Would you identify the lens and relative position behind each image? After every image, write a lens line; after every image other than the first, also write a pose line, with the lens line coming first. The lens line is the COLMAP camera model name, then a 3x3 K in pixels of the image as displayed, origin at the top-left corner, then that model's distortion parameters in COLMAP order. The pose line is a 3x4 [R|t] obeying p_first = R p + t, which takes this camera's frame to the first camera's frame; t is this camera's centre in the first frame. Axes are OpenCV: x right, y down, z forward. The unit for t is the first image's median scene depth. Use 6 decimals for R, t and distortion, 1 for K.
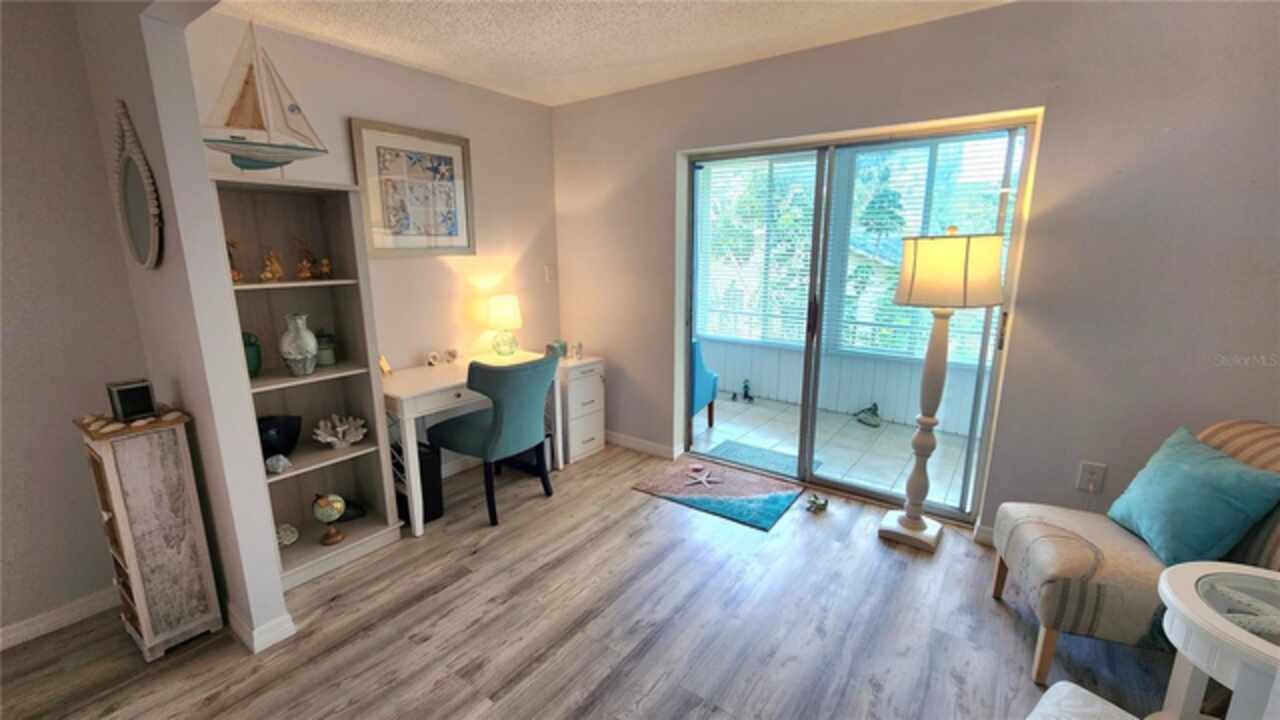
lens RADIAL K [[520.1, 0, 649.5], [0, 520.1, 360.3], [0, 0, 1]] dist [0.001775, -0.001139]
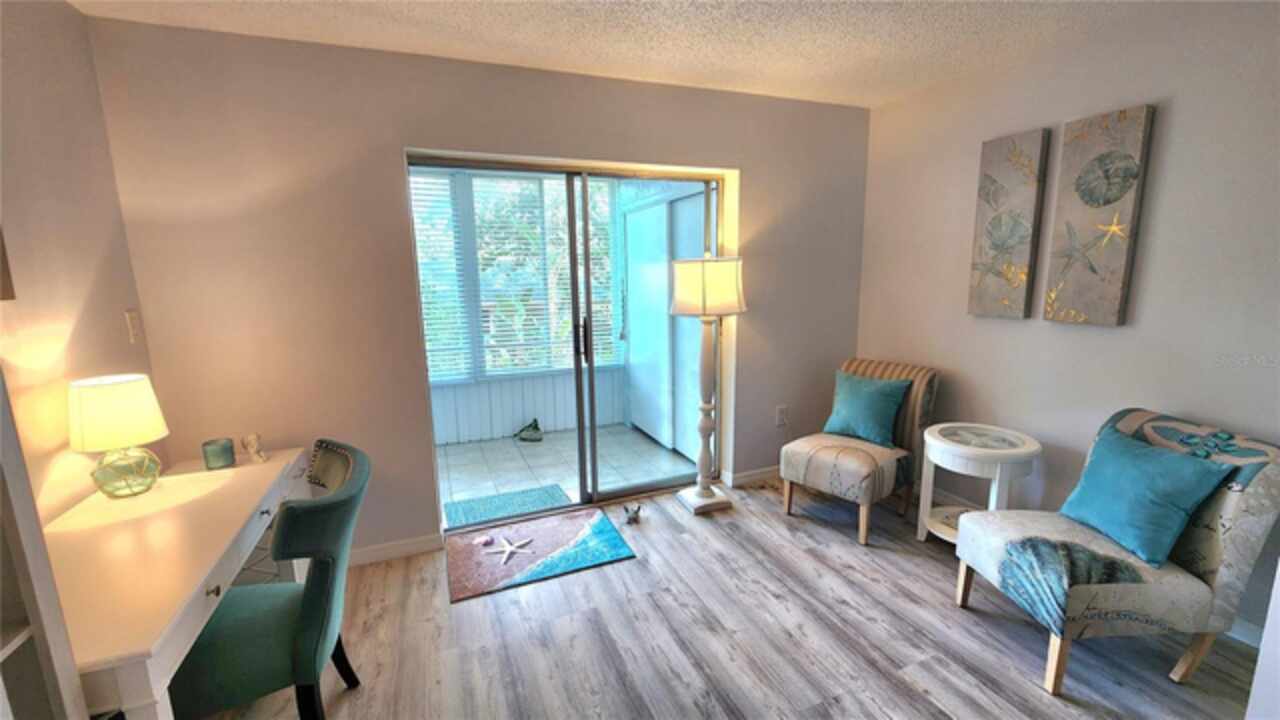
lens RADIAL K [[520.1, 0, 642.8], [0, 520.1, 360.0], [0, 0, 1]] dist [0.001775, -0.001139]
pose [[0.529211, -0.154668, 0.834274, -0.443649], [0.194937, 0.979107, 0.057863, -0.074603], [-0.825794, 0.132009, 0.548305, 0.339335]]
